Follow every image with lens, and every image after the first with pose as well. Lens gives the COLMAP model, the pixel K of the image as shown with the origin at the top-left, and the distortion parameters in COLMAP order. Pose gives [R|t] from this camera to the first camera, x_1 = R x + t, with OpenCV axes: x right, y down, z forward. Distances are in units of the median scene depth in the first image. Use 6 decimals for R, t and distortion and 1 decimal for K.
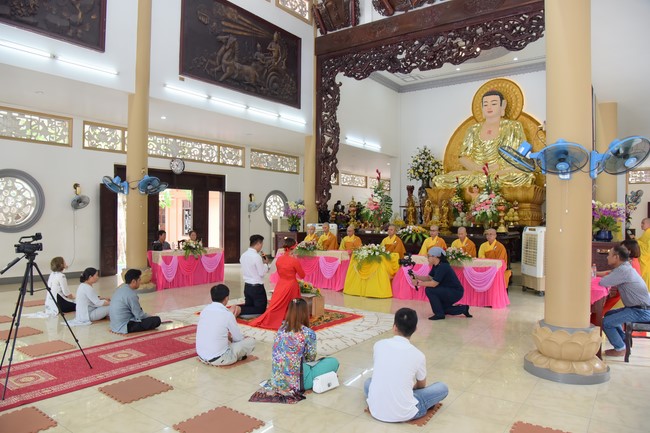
lens RADIAL K [[468.0, 0, 327.7], [0, 468.0, 216.4], [0, 0, 1]] dist [-0.068931, -0.000428]
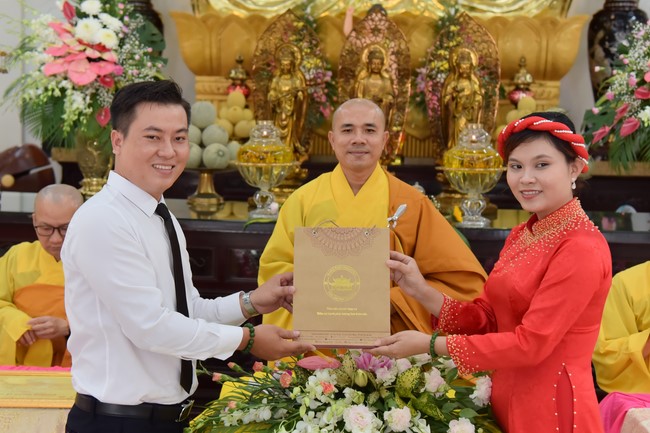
lens RADIAL K [[1050.9, 0, 283.7], [0, 1050.9, 188.0], [0, 0, 1]] dist [0.207291, 0.000000]
pose [[0.850753, -0.020219, 0.525176, -0.053649], [-0.016111, 0.997787, 0.064515, -0.001562], [-0.525318, -0.063347, 0.848544, 0.529990]]
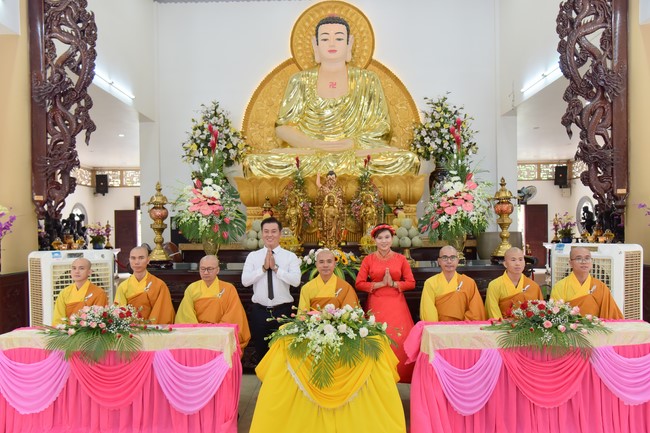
lens RADIAL K [[590.8, 0, 317.1], [0, 590.8, 233.9], [0, 0, 1]] dist [-0.000047, 0.000740]
pose [[0.819086, -0.024823, 0.573133, -0.122658], [0.019452, 0.999691, 0.015498, -0.002843], [-0.573341, -0.001545, 0.819315, 0.433951]]
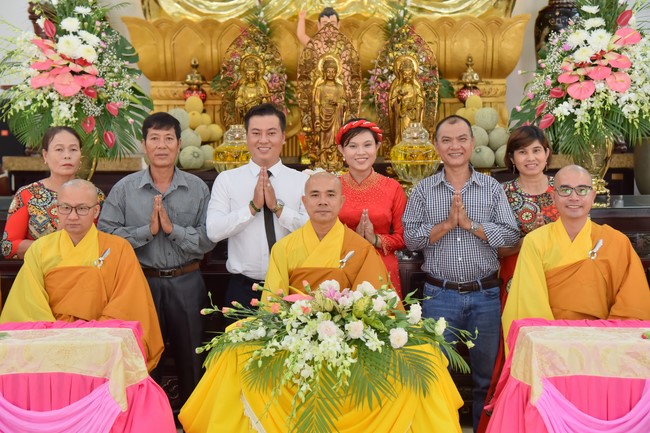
lens RADIAL K [[1228.8, 0, 314.9], [0, 1228.8, 201.8], [0, 0, 1]] dist [0.448255, 0.000000]
pose [[0.808952, -0.046711, 0.586016, -0.129778], [0.010644, 0.997839, 0.064844, -0.002085], [-0.587779, -0.046218, 0.807701, 0.429418]]
